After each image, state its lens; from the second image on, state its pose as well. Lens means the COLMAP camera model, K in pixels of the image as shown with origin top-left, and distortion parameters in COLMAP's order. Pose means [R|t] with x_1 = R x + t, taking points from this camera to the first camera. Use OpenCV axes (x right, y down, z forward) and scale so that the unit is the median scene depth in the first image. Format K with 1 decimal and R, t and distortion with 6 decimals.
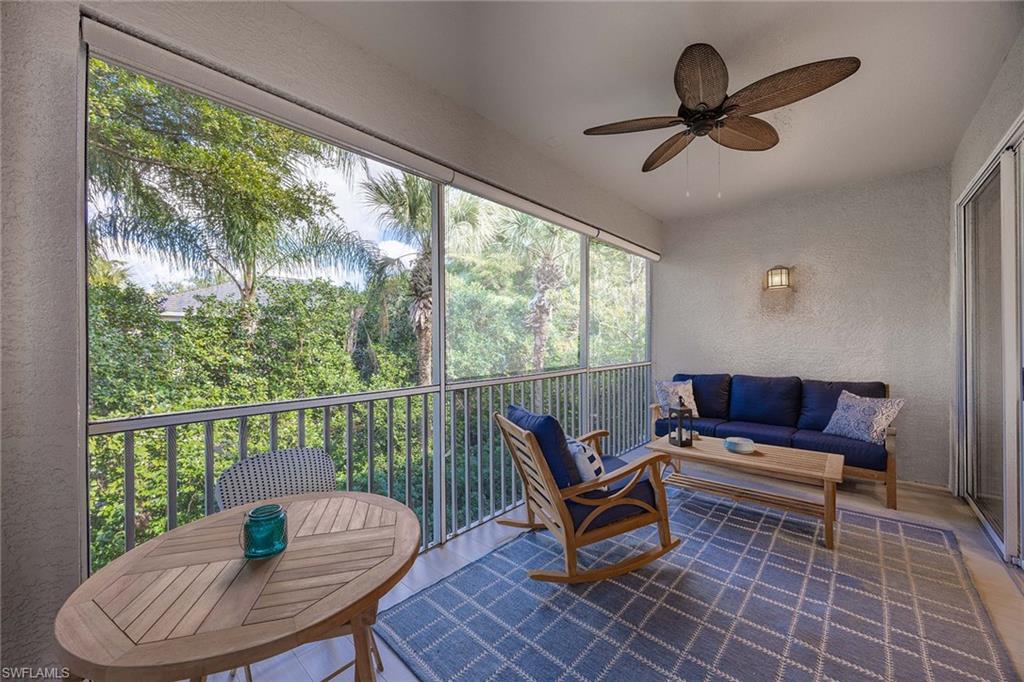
lens RADIAL K [[390.5, 0, 507.9], [0, 390.5, 339.2], [0, 0, 1]] dist [-0.004160, 0.000363]
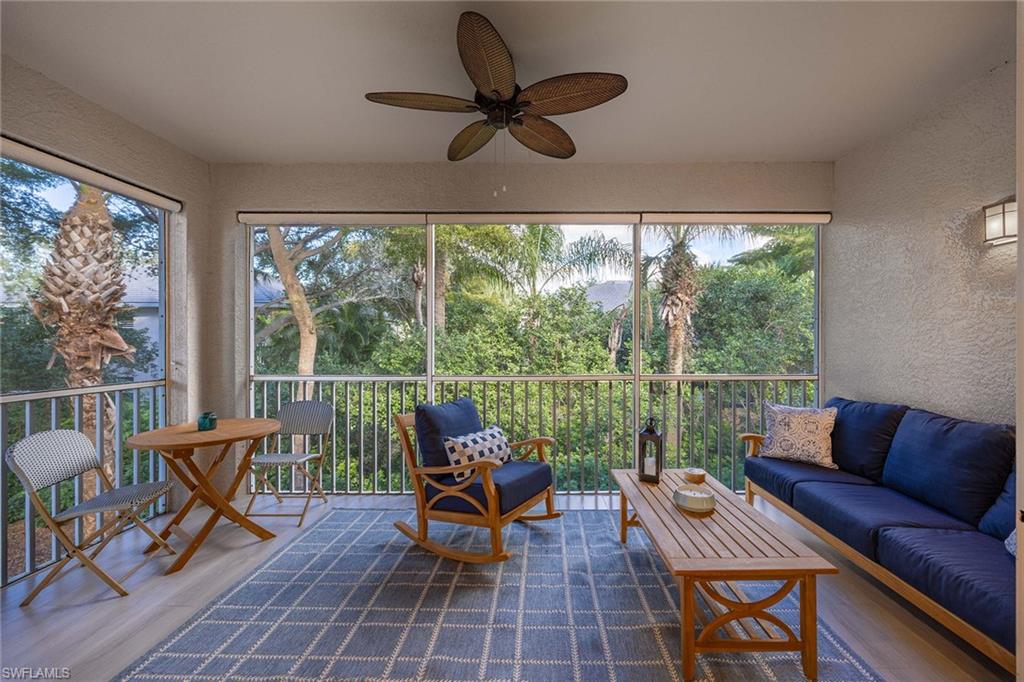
lens RADIAL K [[390.5, 0, 522.8], [0, 390.5, 337.8], [0, 0, 1]] dist [-0.004160, 0.000363]
pose [[0.662975, 0.005364, -0.748623, 0.632039], [-0.000917, 0.999979, 0.006353, -0.012550], [0.748641, -0.003526, 0.662966, 0.214431]]
